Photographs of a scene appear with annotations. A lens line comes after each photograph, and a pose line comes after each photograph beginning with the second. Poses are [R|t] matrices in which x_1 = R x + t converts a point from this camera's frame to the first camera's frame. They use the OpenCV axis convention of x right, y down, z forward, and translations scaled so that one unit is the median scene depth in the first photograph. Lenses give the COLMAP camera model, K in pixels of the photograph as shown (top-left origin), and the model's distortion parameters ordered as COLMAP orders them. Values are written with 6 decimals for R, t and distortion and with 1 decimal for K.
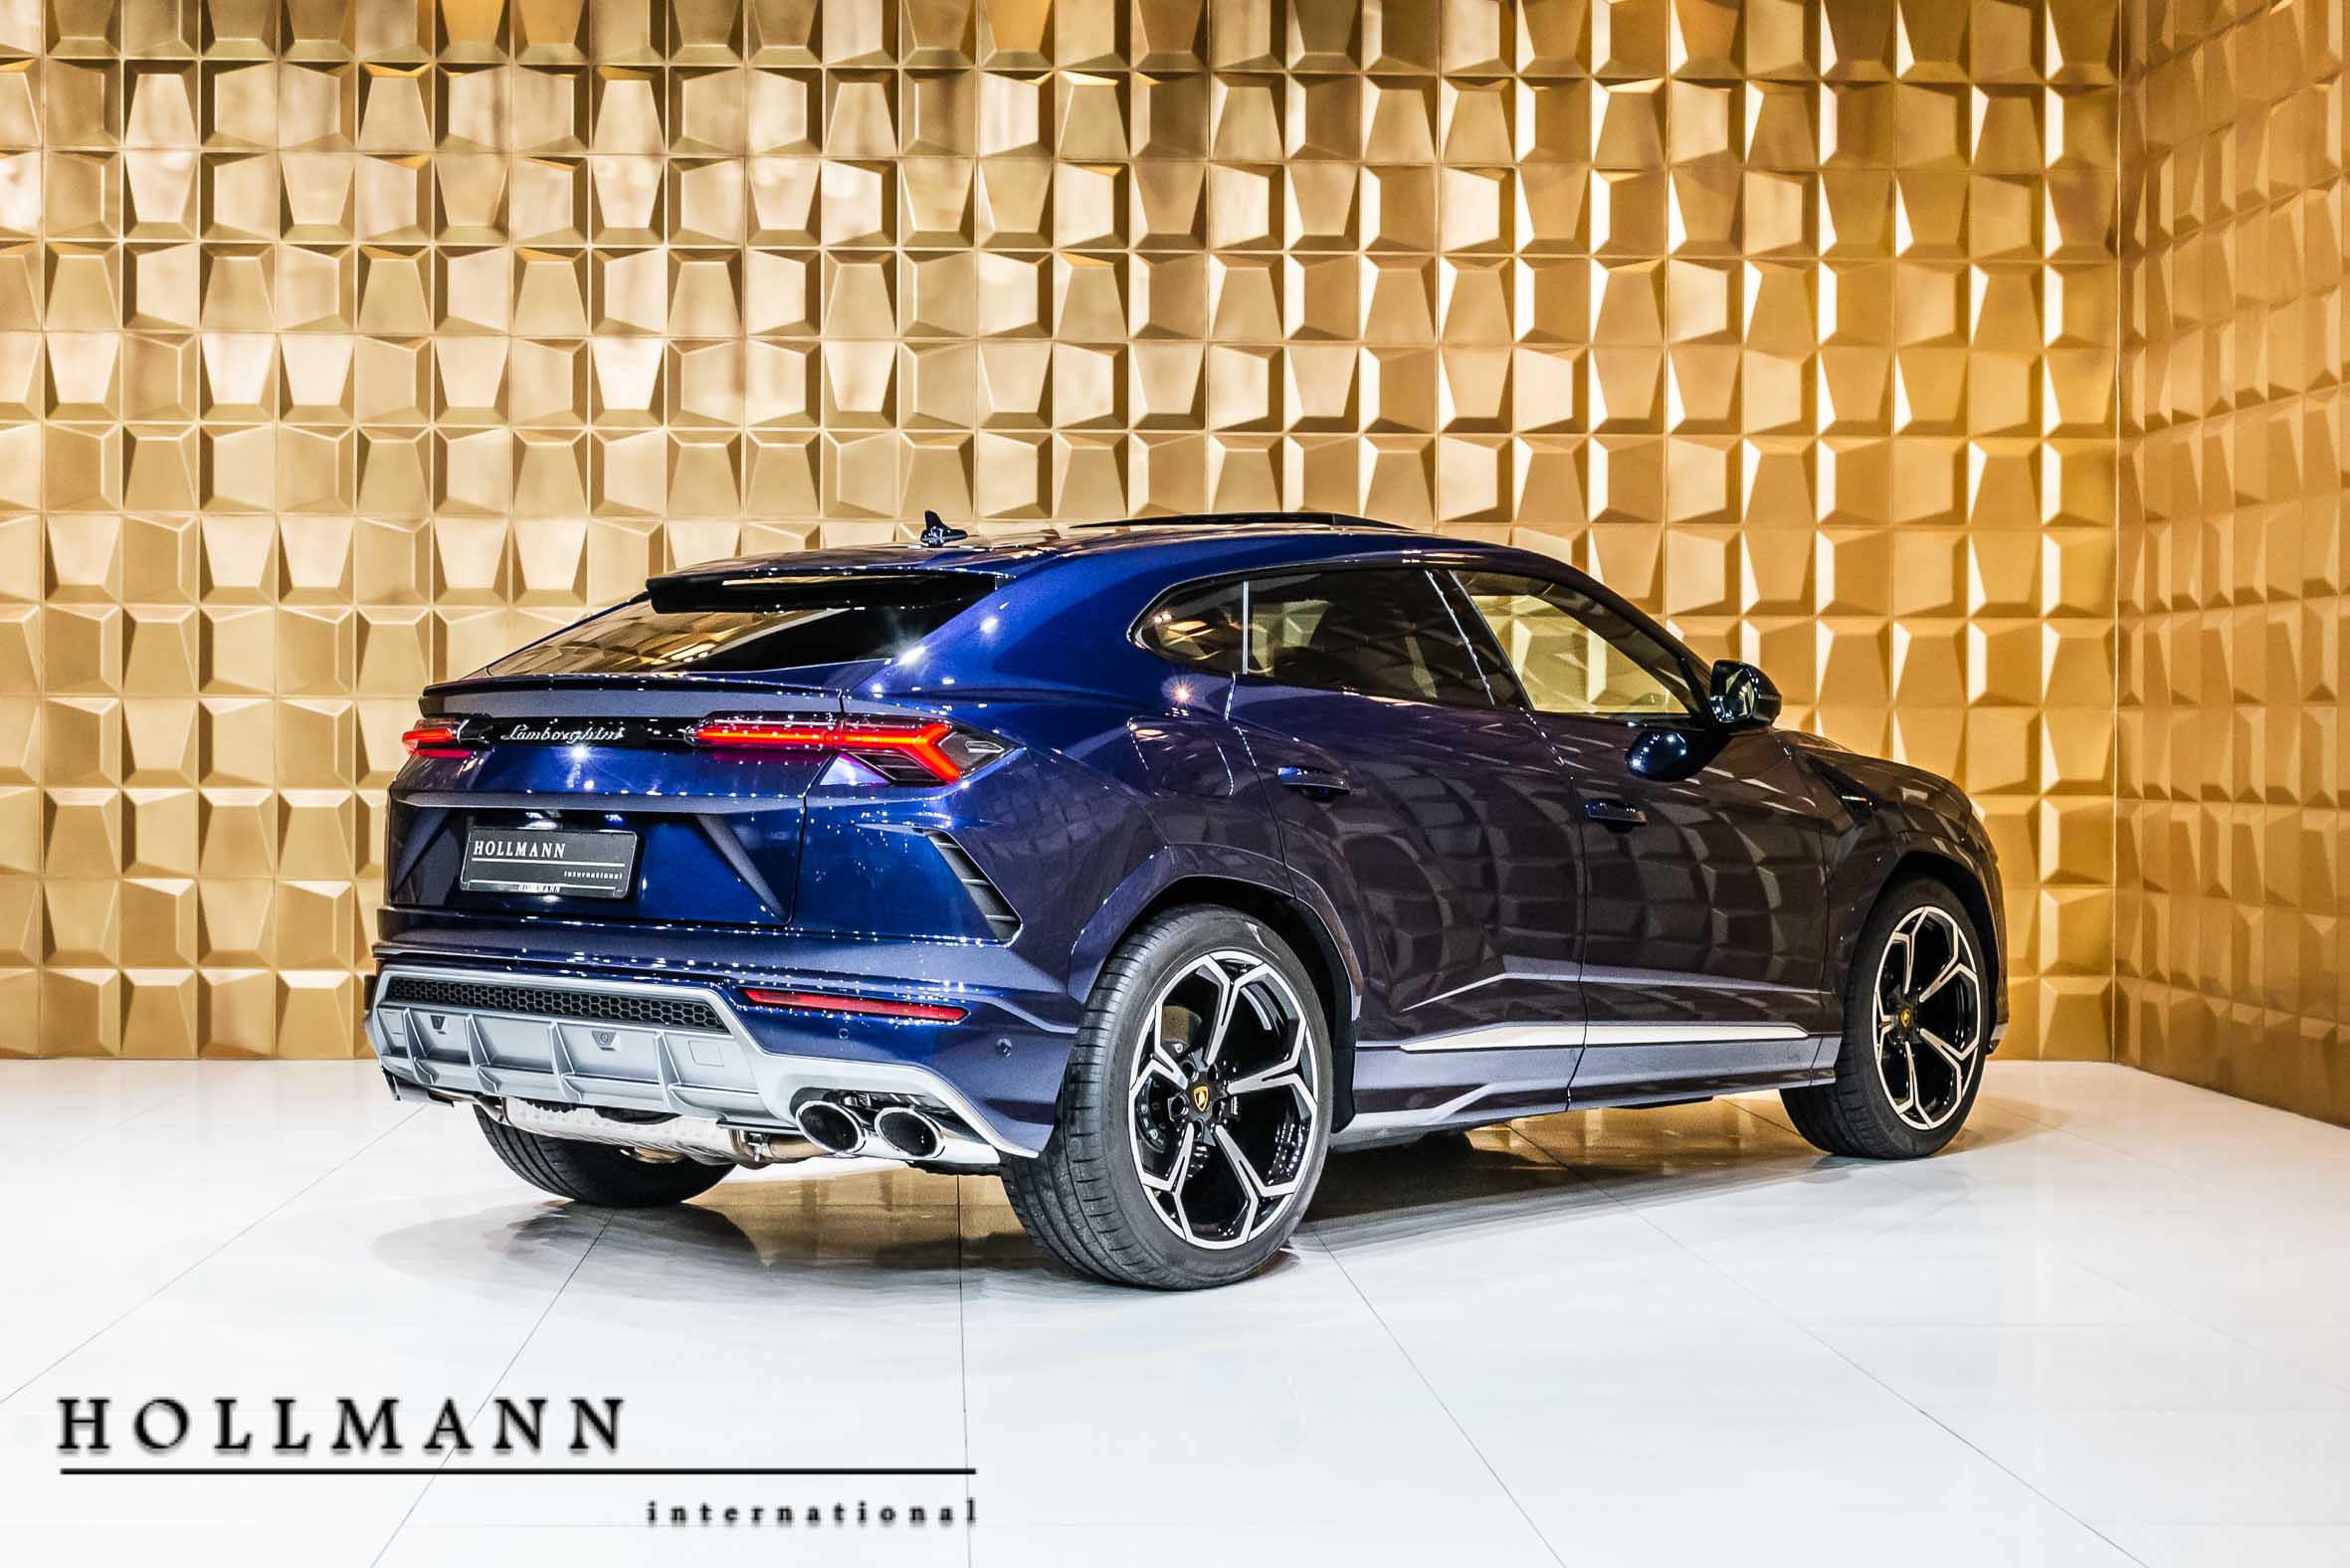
lens RADIAL K [[1758.9, 0, 1175.0], [0, 1758.9, 784.0], [0, 0, 1]] dist [0.007443, -0.004094]
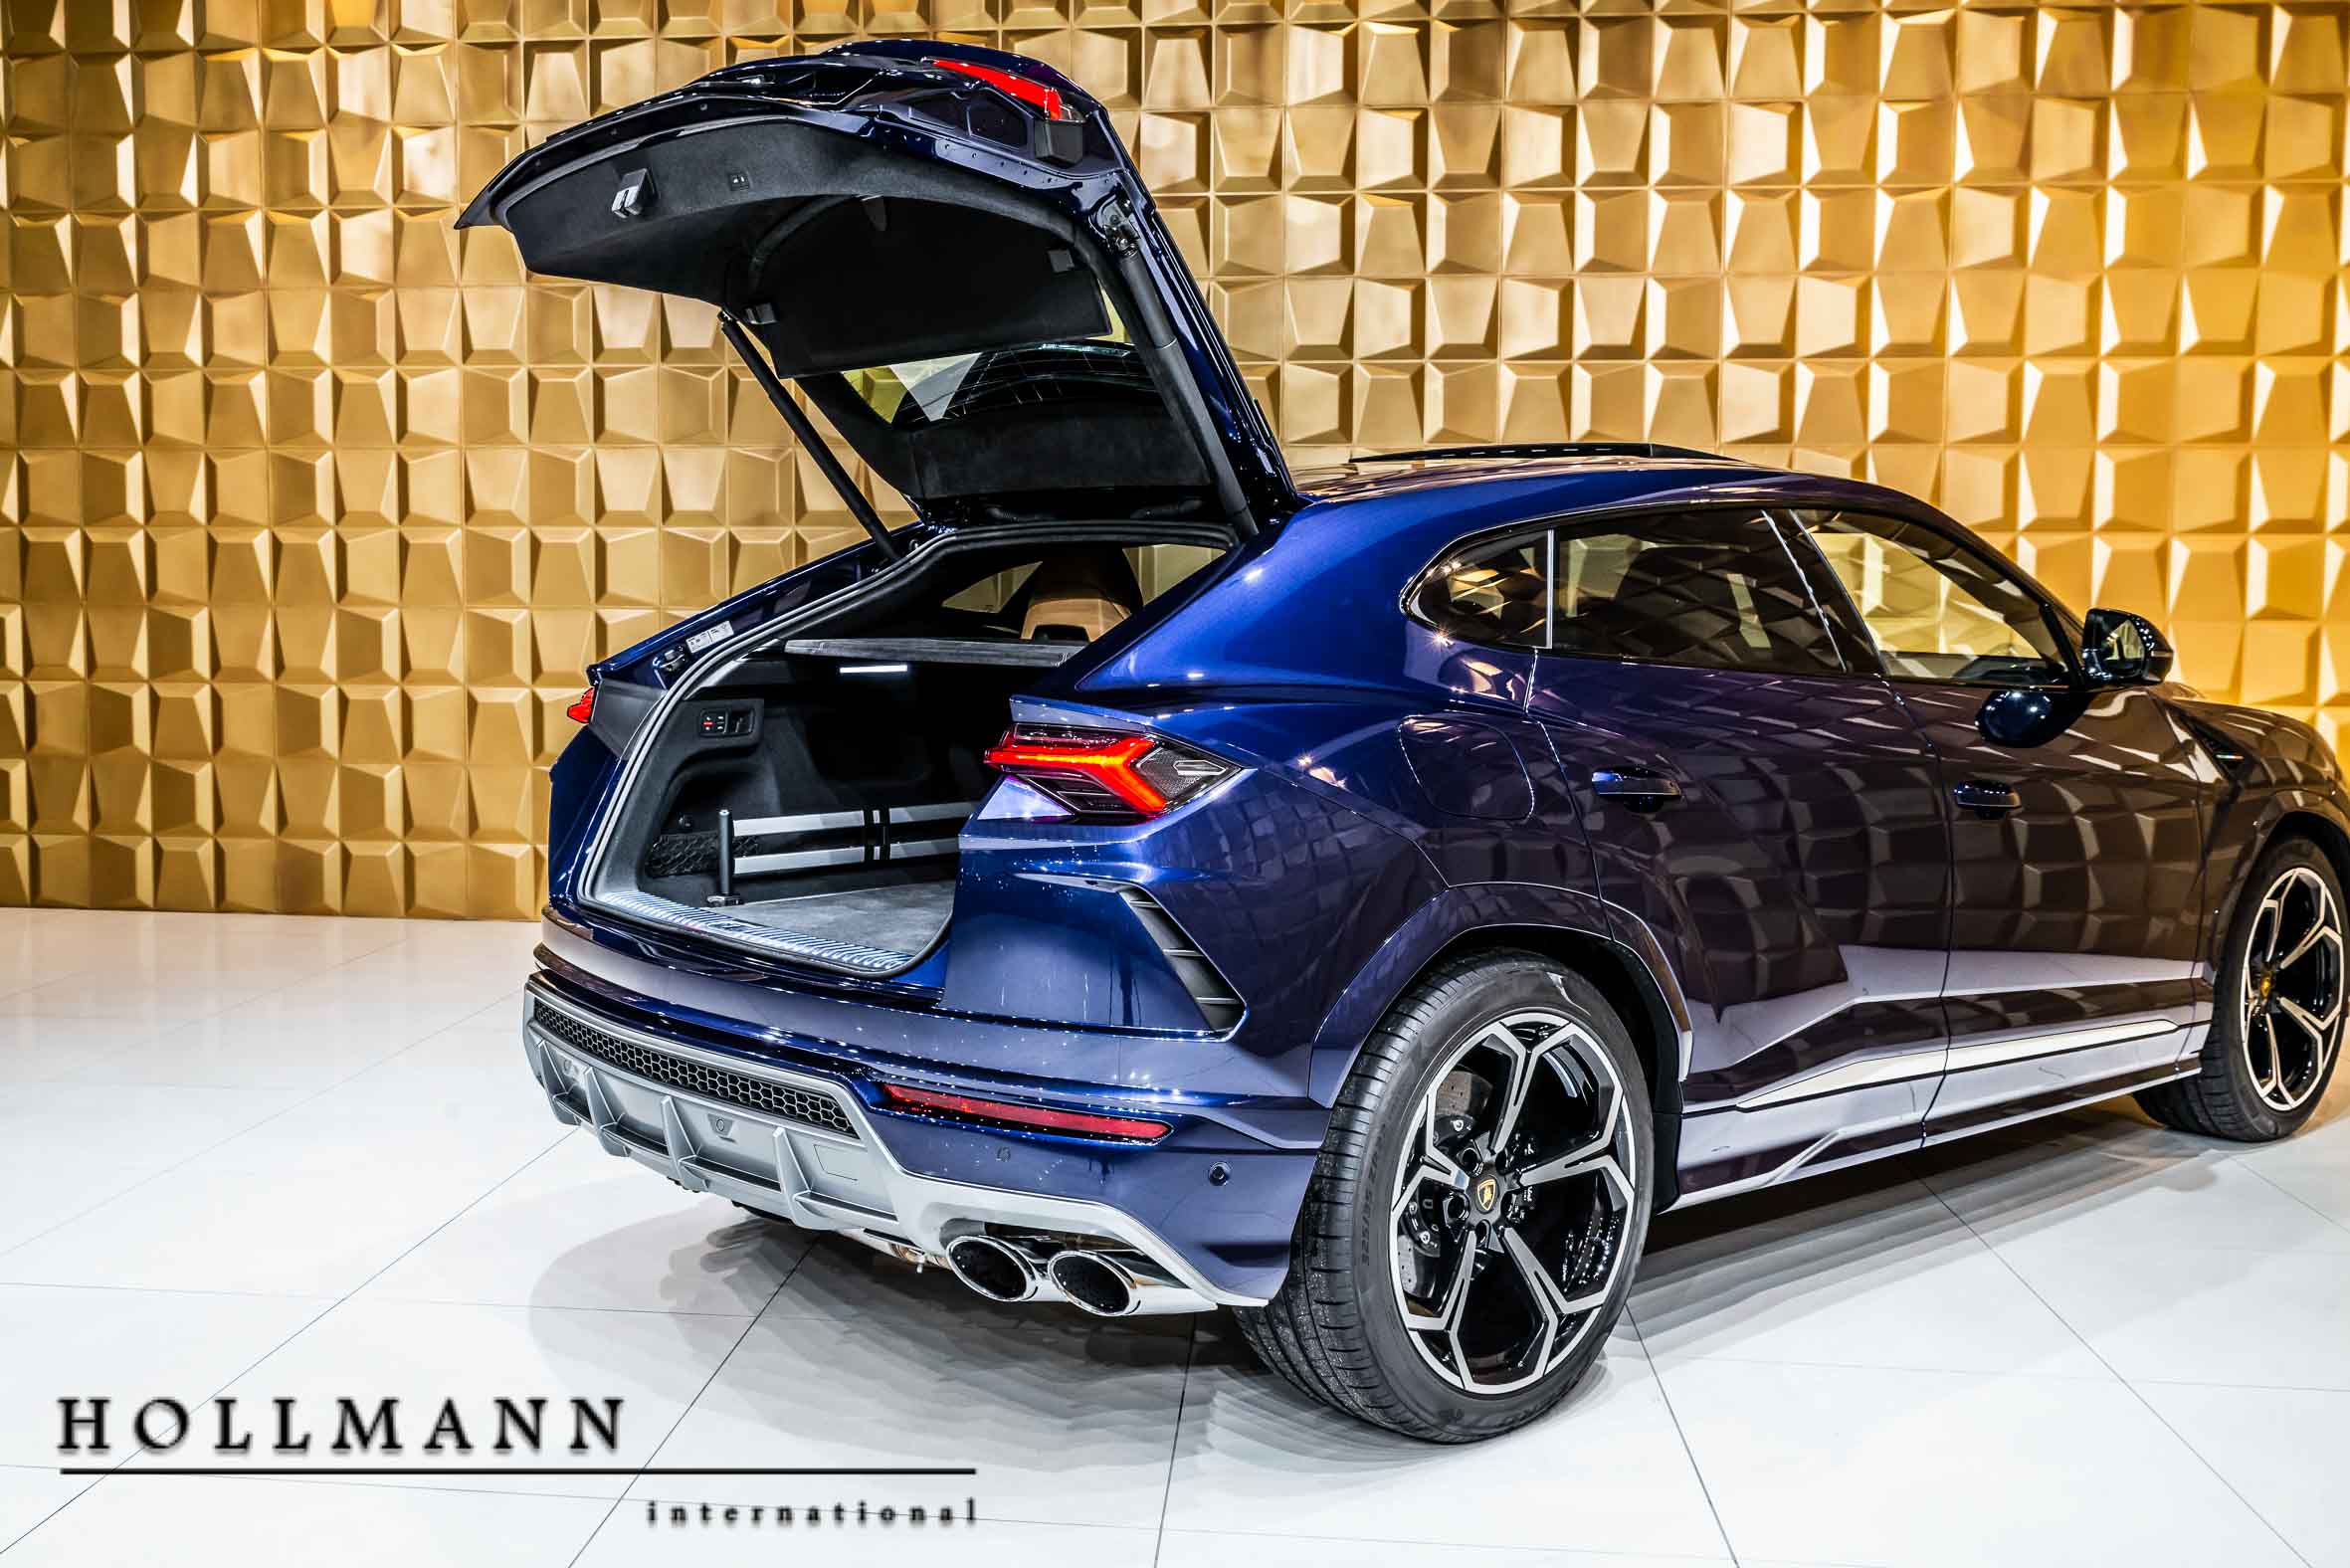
lens RADIAL K [[2106.1, 0, 1175.0], [0, 2106.1, 784.0], [0, 0, 1]] dist [-0.010181, 0.009020]
pose [[0.990670, 0.013366, -0.135625, 0.000052], [-0.012587, 0.999899, 0.006599, 0.048119], [0.135699, -0.004831, 0.990738, -0.278884]]
